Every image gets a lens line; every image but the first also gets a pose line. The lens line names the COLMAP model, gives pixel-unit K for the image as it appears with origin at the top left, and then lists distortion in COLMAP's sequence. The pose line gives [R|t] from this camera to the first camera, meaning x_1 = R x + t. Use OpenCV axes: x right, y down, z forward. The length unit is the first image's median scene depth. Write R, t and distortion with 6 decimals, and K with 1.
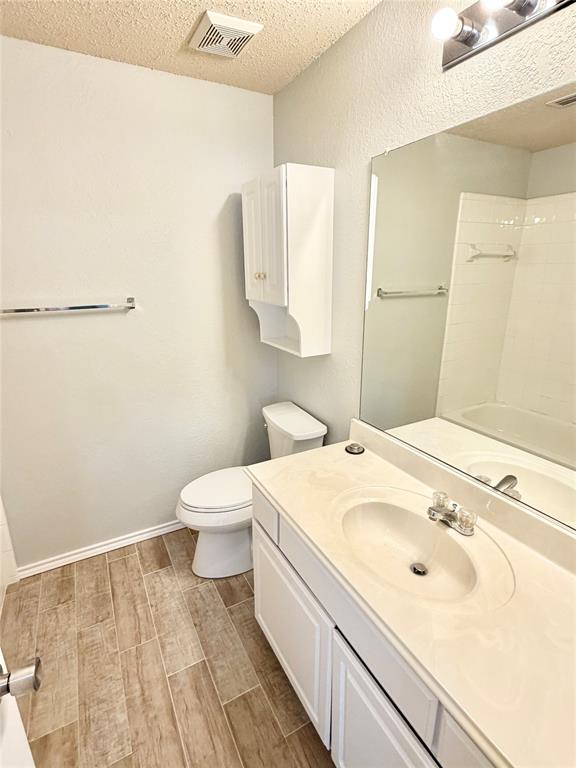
lens RADIAL K [[384.7, 0, 287.8], [0, 384.7, 382.9], [0, 0, 1]] dist [-0.001196, 0.000211]
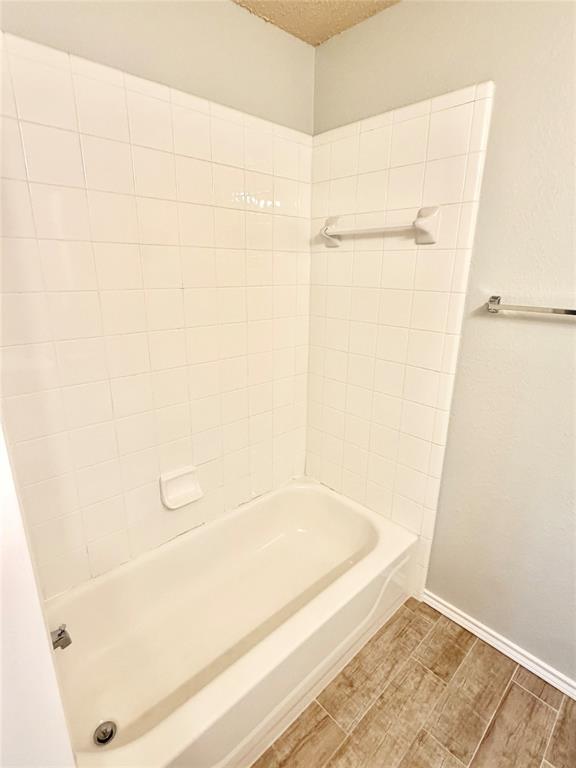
lens RADIAL K [[384.7, 0, 288.1], [0, 384.7, 383.7], [0, 0, 1]] dist [-0.001196, 0.000211]
pose [[0.258129, 0.286660, -0.922603, -0.094230], [-0.288550, 0.934253, 0.209548, -0.064160], [0.922013, 0.212126, 0.323874, 0.314051]]
